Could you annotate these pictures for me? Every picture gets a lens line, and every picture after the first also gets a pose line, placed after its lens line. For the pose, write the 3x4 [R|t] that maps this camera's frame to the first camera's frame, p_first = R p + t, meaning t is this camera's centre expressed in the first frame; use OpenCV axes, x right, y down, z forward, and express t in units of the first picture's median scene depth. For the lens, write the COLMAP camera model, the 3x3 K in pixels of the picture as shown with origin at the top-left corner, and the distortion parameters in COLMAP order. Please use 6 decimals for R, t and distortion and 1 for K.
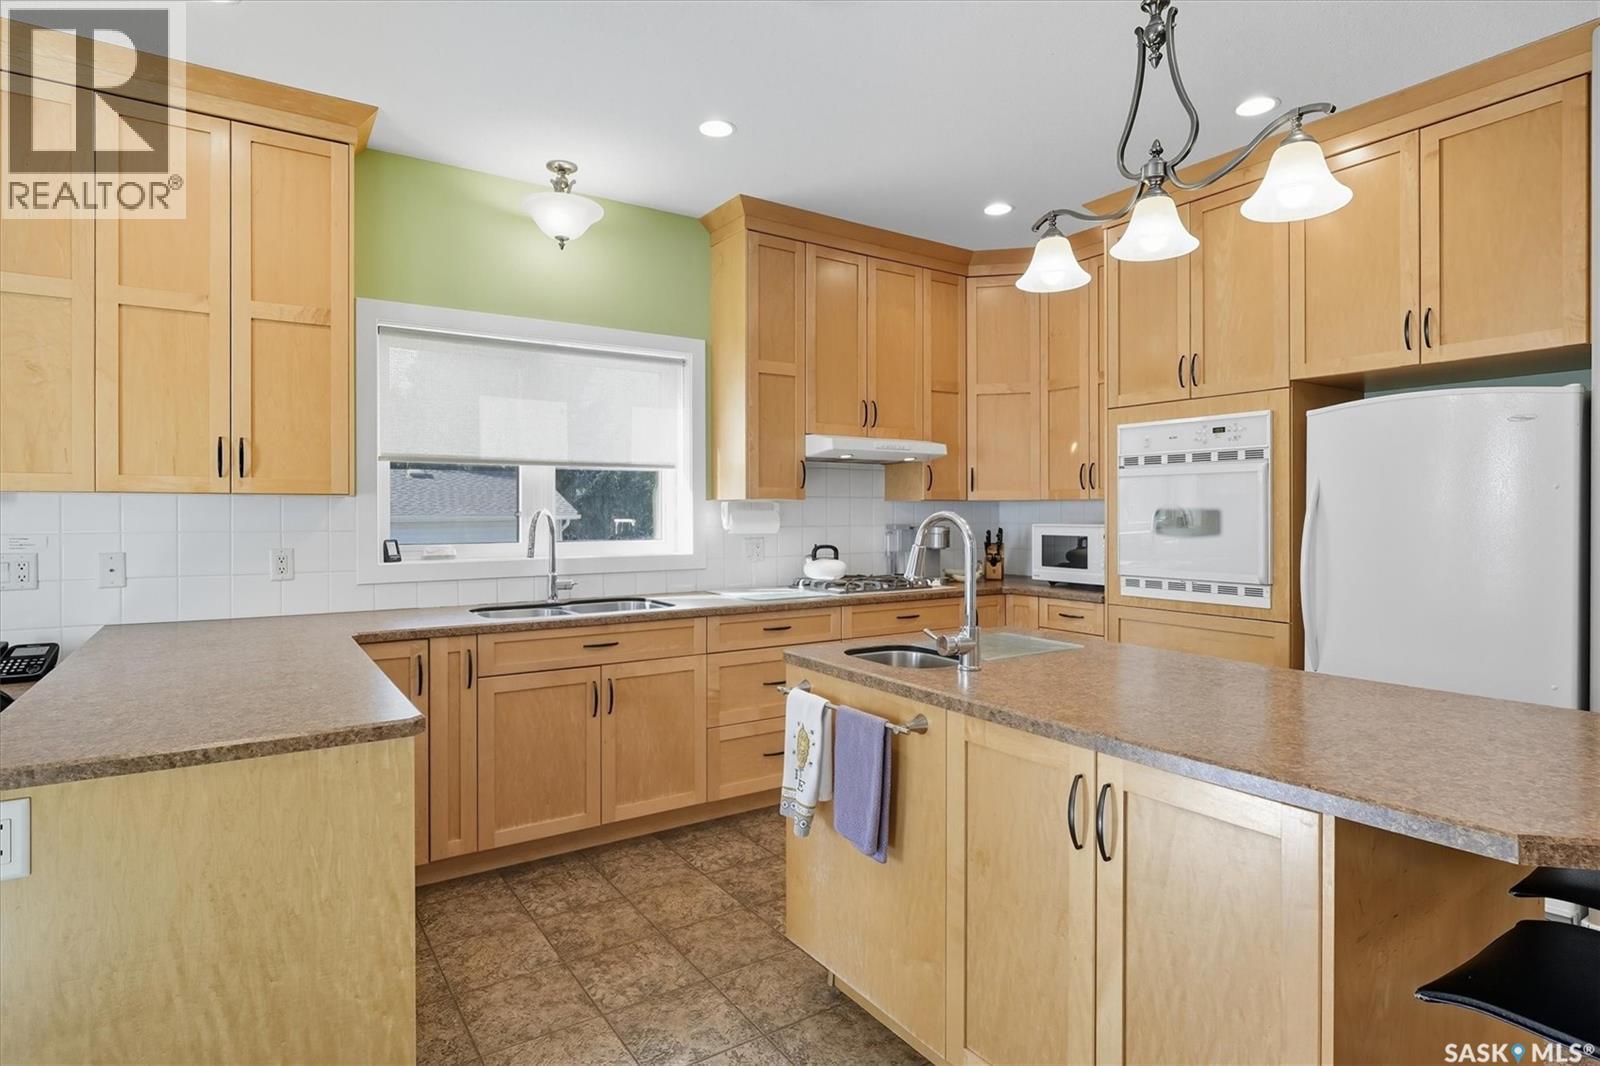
lens RADIAL K [[842.3, 0, 791.0], [0, 842.3, 514.6], [0, 0, 1]] dist [-0.029608, -0.000119]
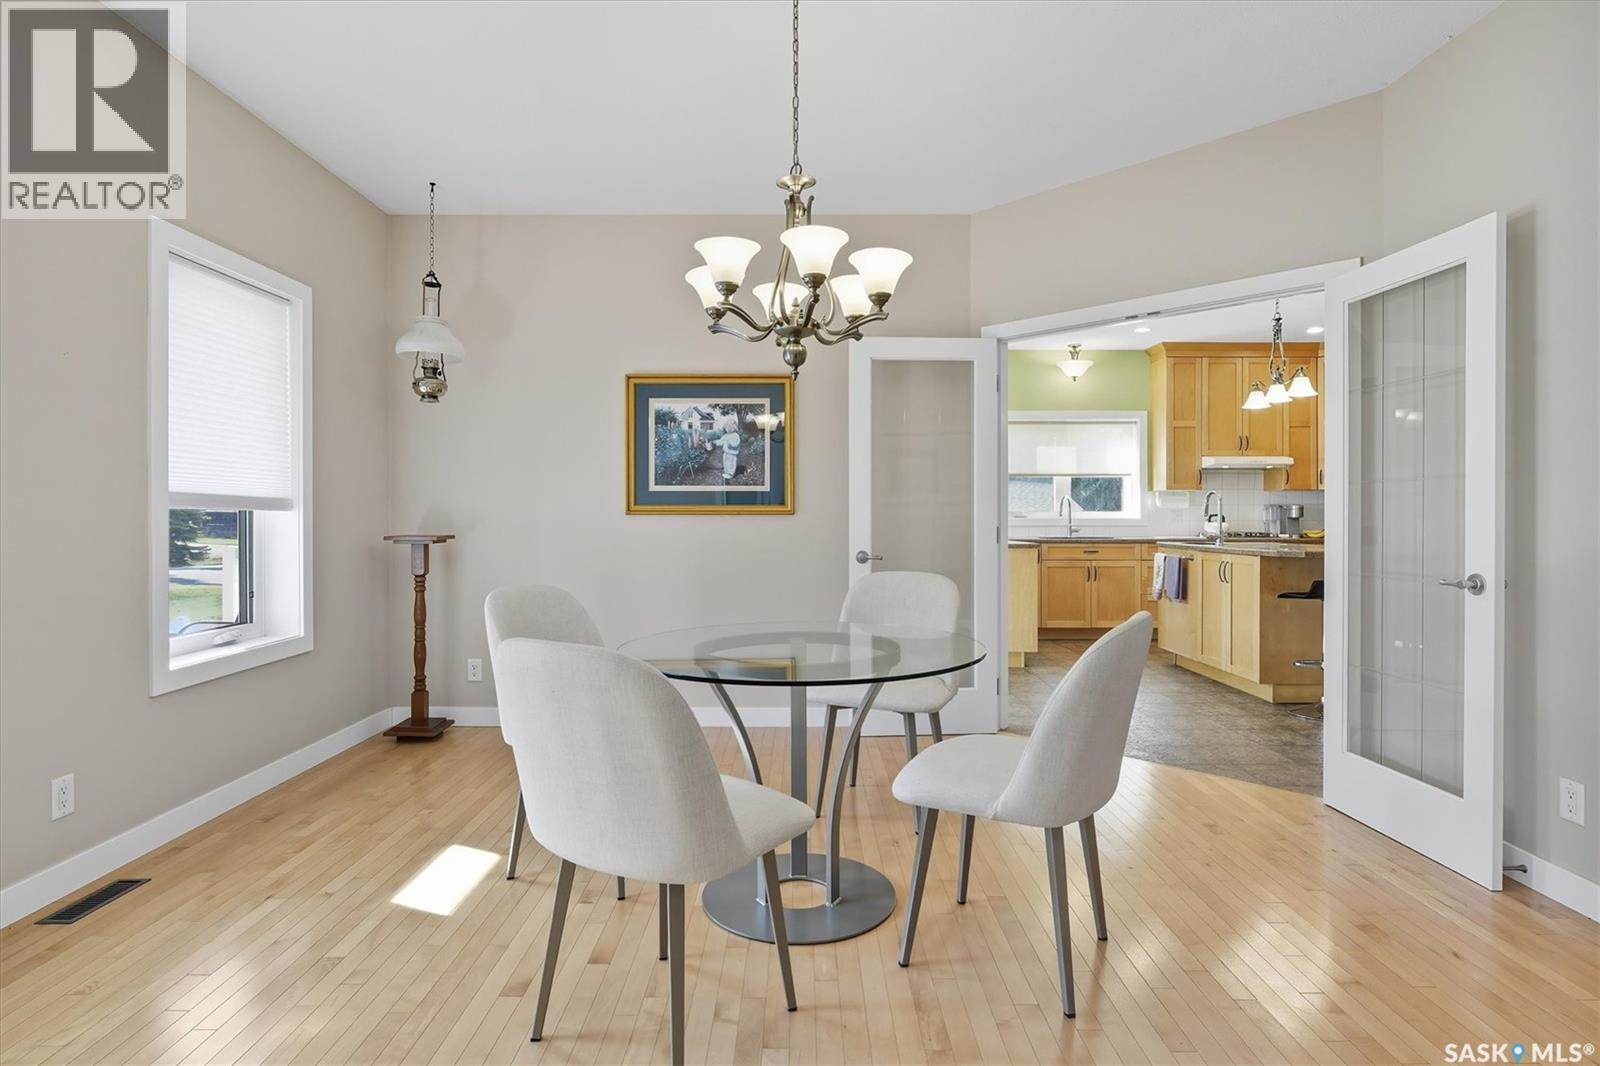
lens RADIAL K [[835.4, 0, 839.2], [0, 835.4, 515.1], [0, 0, 1]] dist [0.069240, -0.000139]
pose [[0.862695, 0.001374, -0.505722, 0.283721], [-0.002020, 0.999998, -0.000728, 0.042905], [0.505720, 0.001650, 0.862696, -1.108732]]
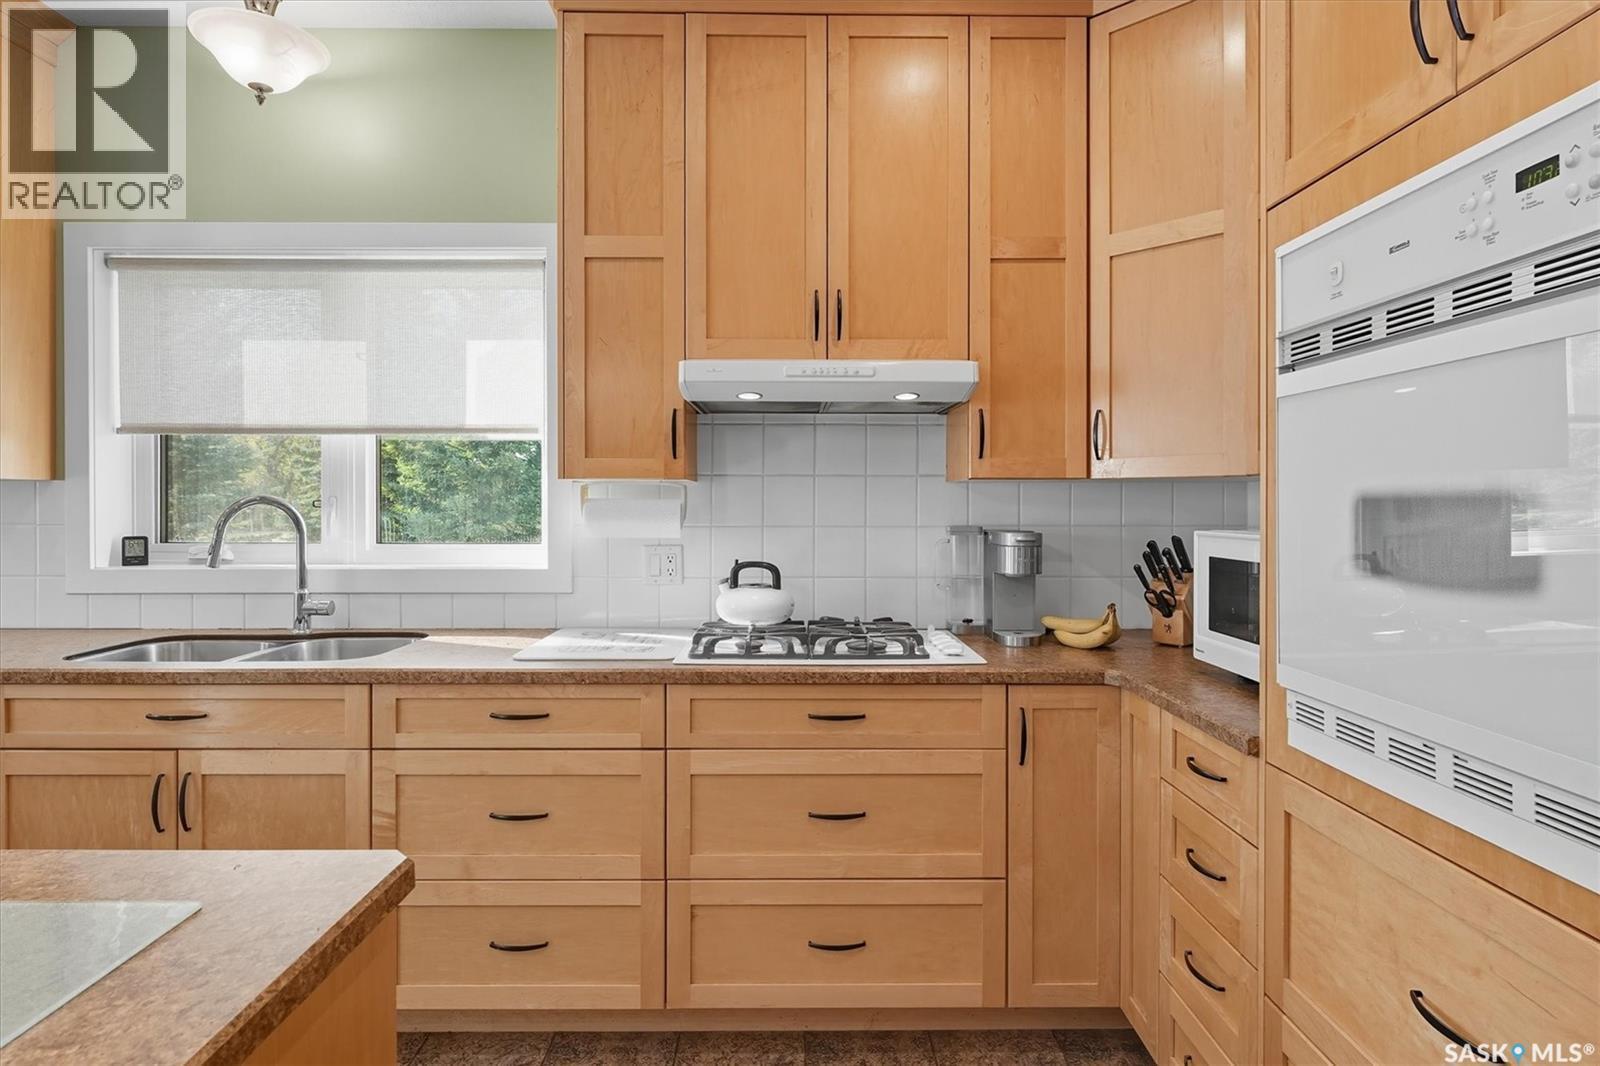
lens RADIAL K [[881.2, 0, 795.8], [0, 881.2, 505.6], [0, 0, 1]] dist [-0.013456, 0.000346]
pose [[0.840012, 0.003350, -0.542557, 0.393583], [-0.004547, 0.999989, -0.000865, -0.000196], [0.542549, 0.003194, 0.840018, 0.556342]]
